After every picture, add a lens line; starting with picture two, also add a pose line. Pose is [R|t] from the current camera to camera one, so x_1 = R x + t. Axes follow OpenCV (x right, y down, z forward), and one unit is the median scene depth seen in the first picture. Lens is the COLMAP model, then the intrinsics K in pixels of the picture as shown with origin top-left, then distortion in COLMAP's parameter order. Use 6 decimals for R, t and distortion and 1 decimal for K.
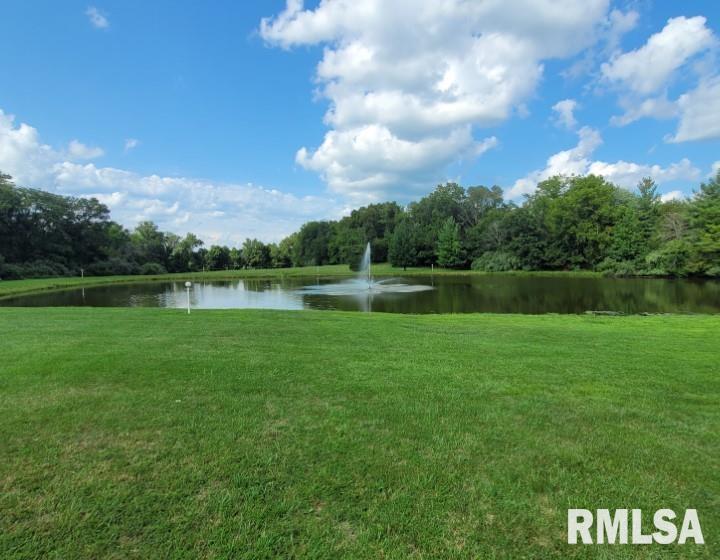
lens RADIAL K [[389.5, 0, 354.3], [0, 389.5, 280.7], [0, 0, 1]] dist [-0.007252, 0.002145]
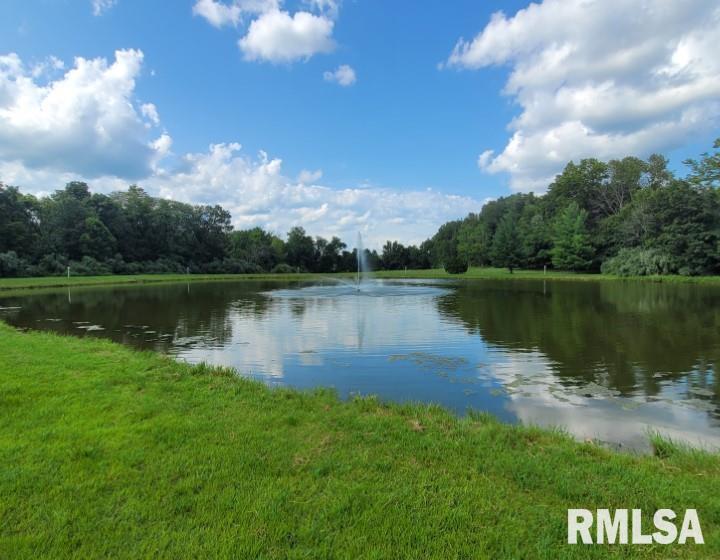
lens RADIAL K [[389.5, 0, 362.5], [0, 389.5, 279.2], [0, 0, 1]] dist [-0.007252, 0.002145]
pose [[0.905319, 0.021317, -0.424196, 0.182712], [-0.028048, 0.999560, -0.009629, 0.001681], [0.423804, 0.020615, 0.905519, 0.141603]]
